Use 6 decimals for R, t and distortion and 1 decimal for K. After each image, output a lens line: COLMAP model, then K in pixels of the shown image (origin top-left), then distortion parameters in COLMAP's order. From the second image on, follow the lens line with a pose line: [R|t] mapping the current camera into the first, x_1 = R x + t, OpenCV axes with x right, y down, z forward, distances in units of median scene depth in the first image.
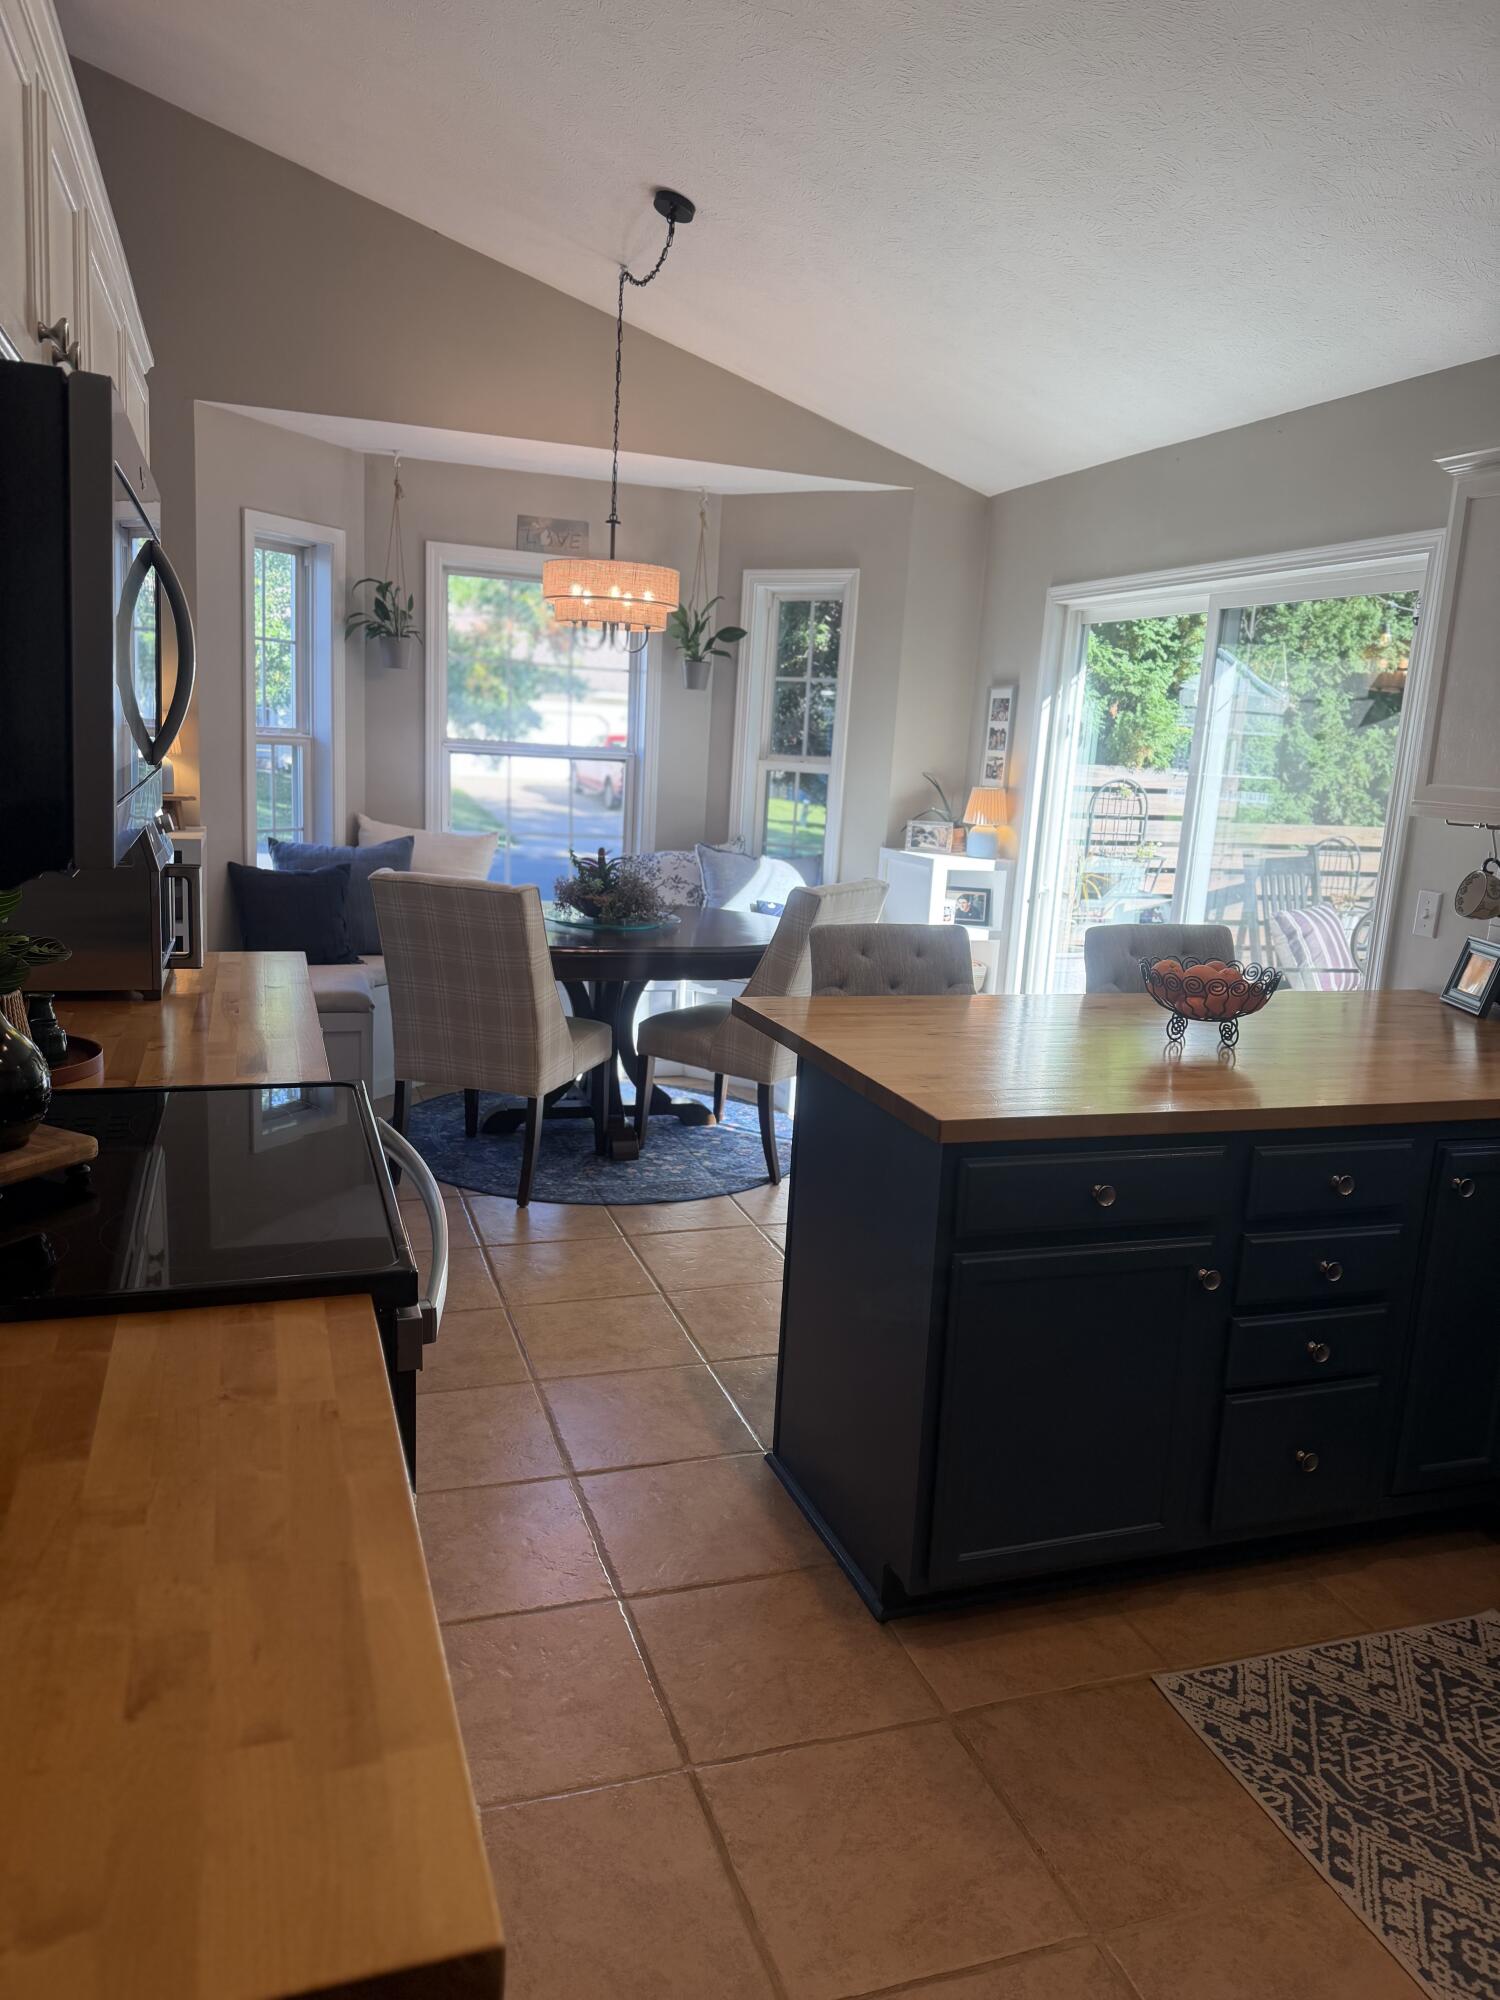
lens RADIAL K [[1416.4, 0, 751.8], [0, 1416.4, 998.6], [0, 0, 1]] dist [0.028680, -0.004062]
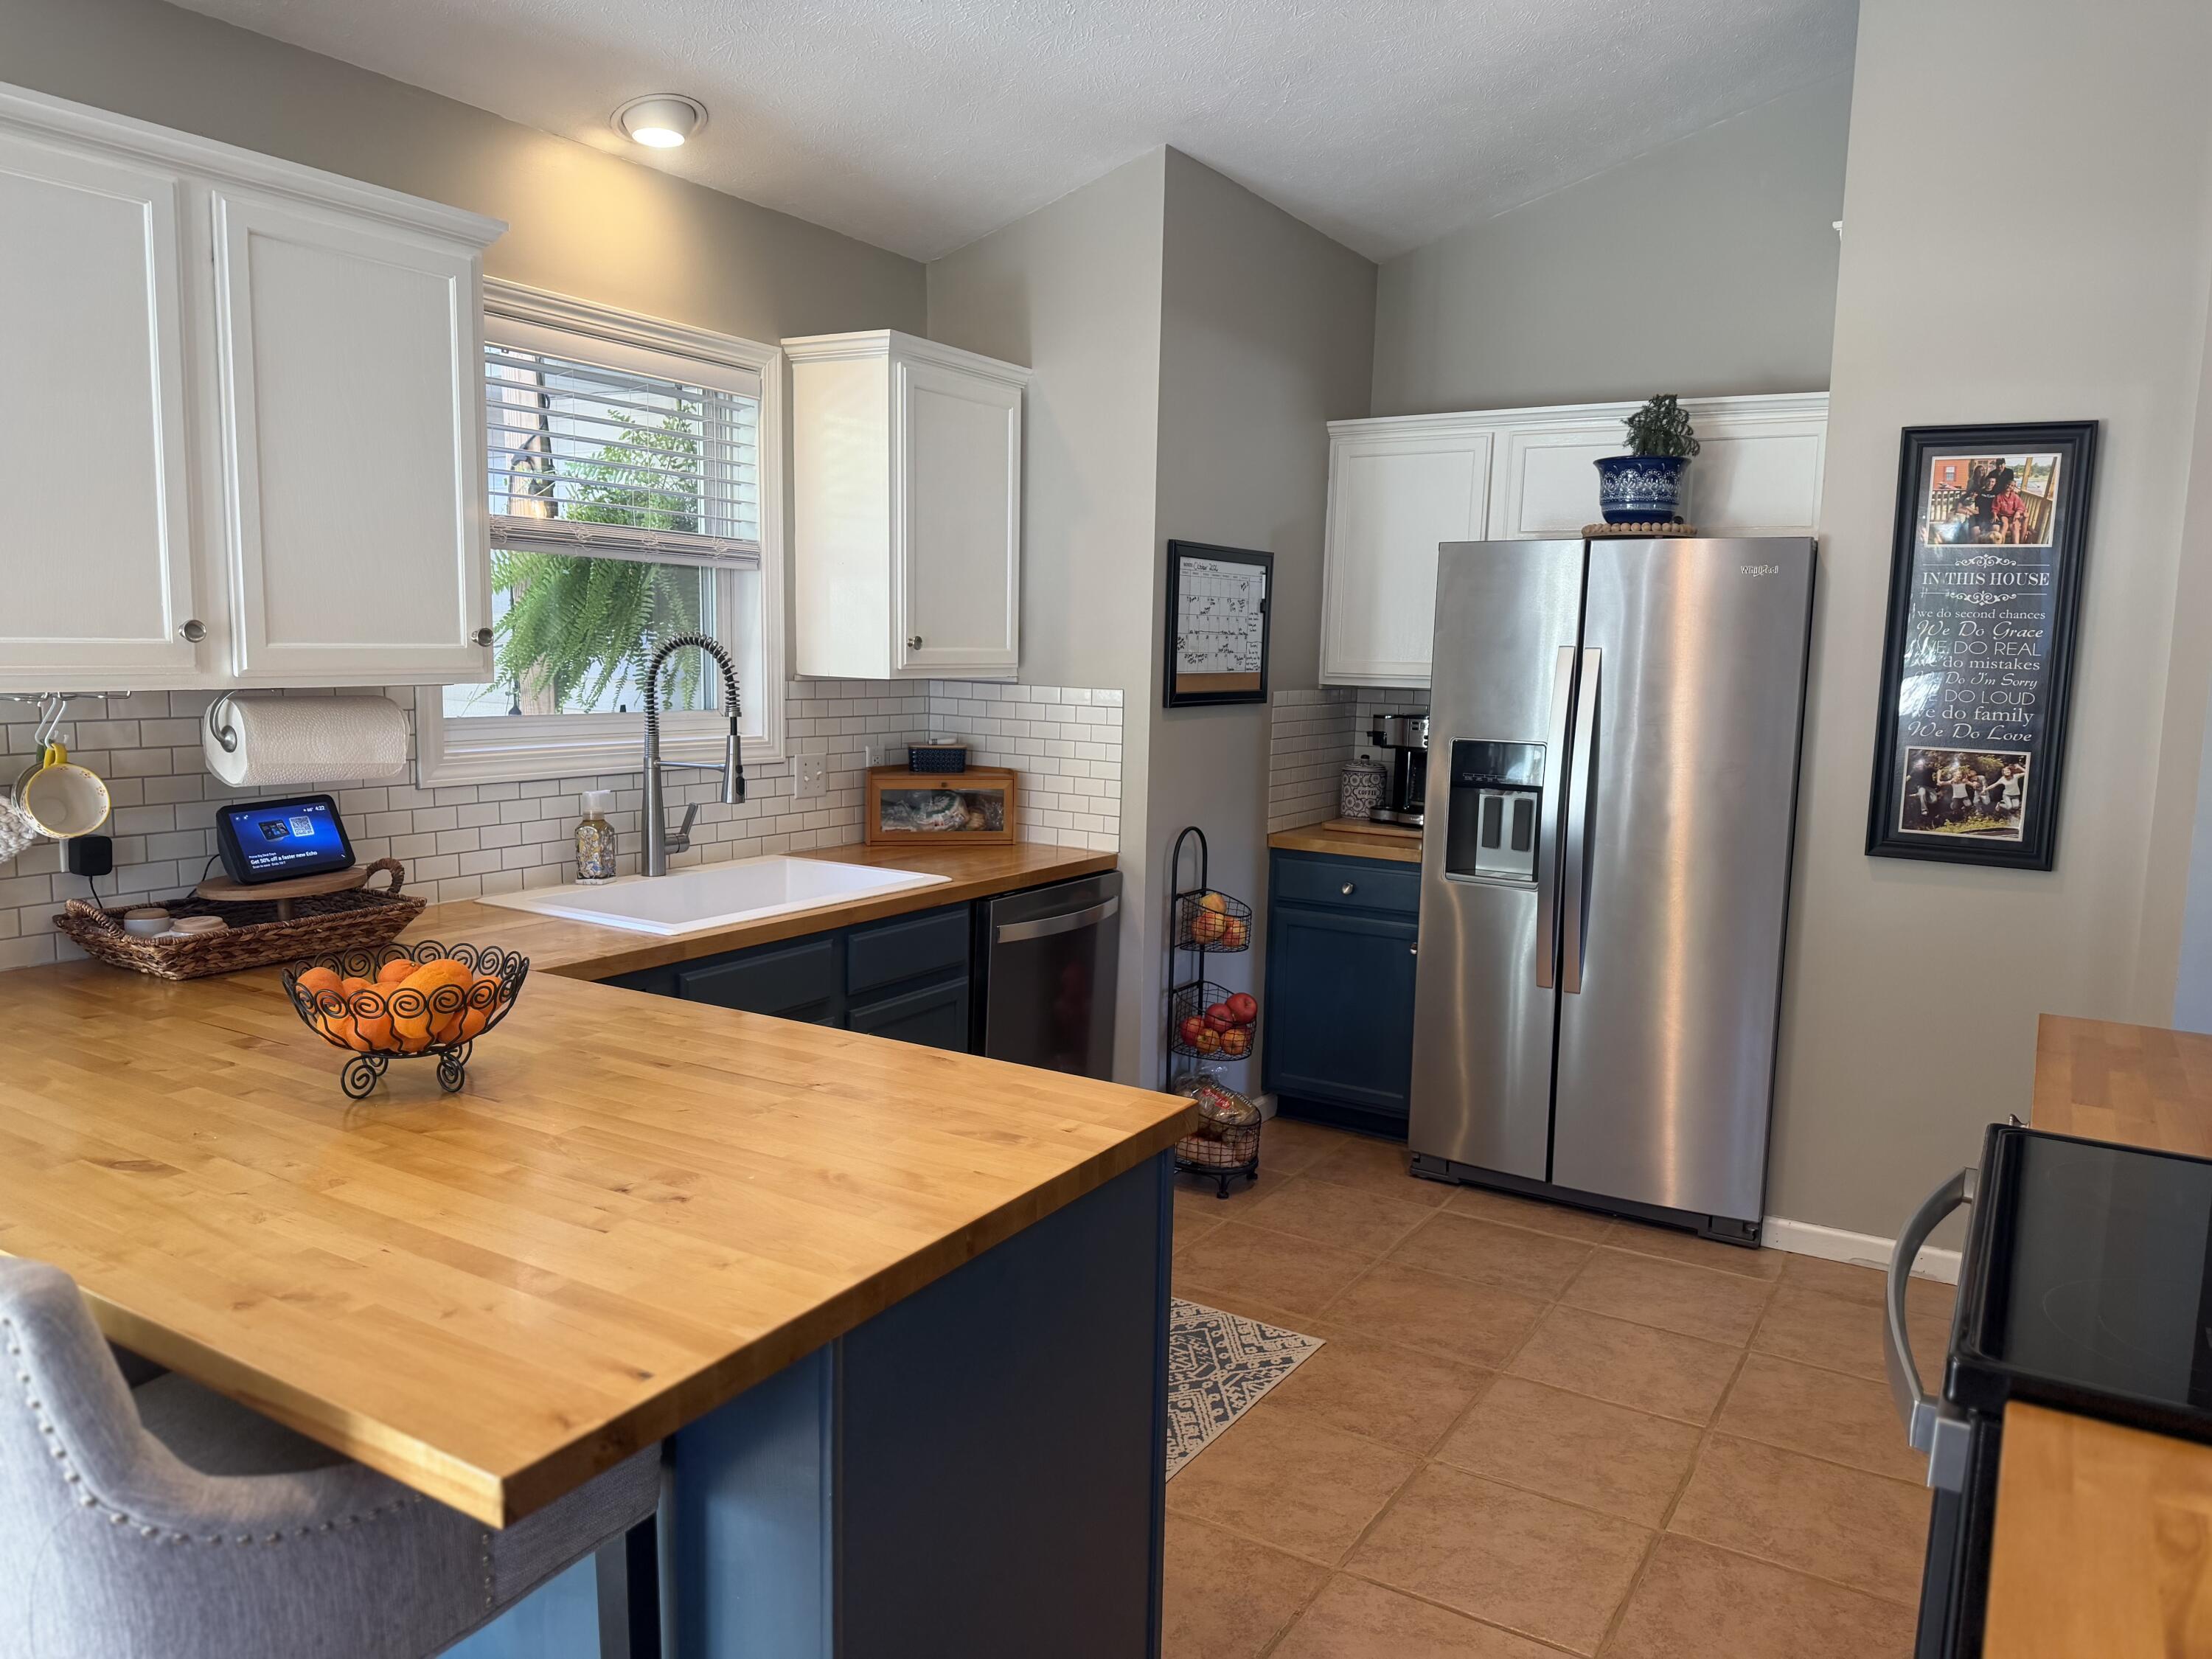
lens RADIAL K [[1566.5, 0, 1108.0], [0, 1566.5, 830.2], [0, 0, 1]] dist [0.028680, -0.004062]
pose [[-0.639913, -0.164600, 0.750612, -0.552019], [0.096227, 0.951937, 0.290784, -0.374369], [-0.762399, 0.258306, -0.593318, 1.766338]]
